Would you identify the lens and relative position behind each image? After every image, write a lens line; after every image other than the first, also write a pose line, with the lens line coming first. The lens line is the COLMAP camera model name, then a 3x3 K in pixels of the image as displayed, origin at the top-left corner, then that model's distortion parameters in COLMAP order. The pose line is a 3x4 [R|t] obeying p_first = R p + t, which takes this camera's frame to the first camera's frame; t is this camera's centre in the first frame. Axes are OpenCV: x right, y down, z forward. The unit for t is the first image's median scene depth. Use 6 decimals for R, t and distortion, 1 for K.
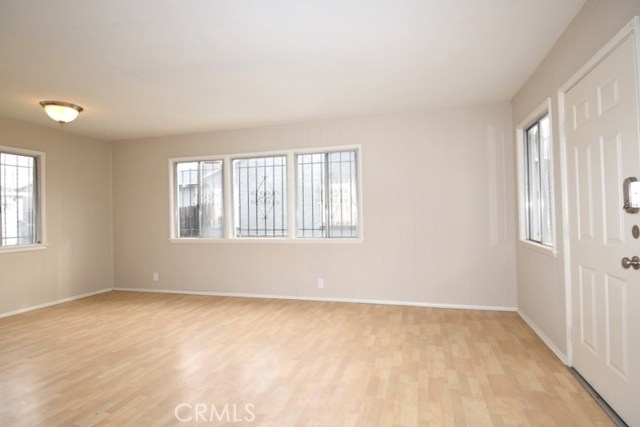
lens RADIAL K [[325.0, 0, 321.4], [0, 325.0, 200.6], [0, 0, 1]] dist [0.001313, -0.000684]
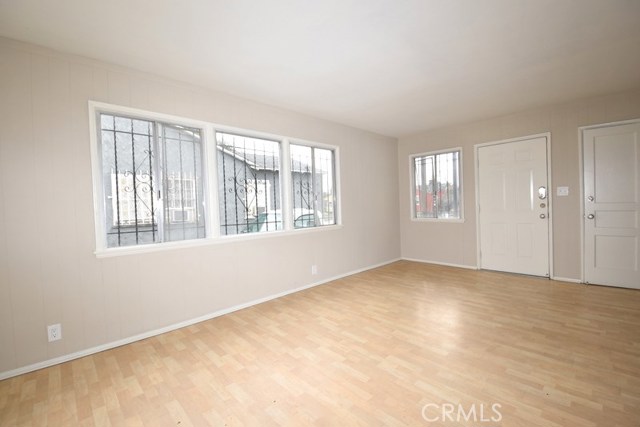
lens RADIAL K [[272.7, 0, 324.0], [0, 272.7, 212.4], [0, 0, 1]] dist [-0.000864, -0.013164]
pose [[0.509795, -0.019236, 0.860081, -0.909954], [-0.014683, 0.999410, 0.031055, 0.043303], [-0.860171, -0.028460, 0.509211, 0.620875]]
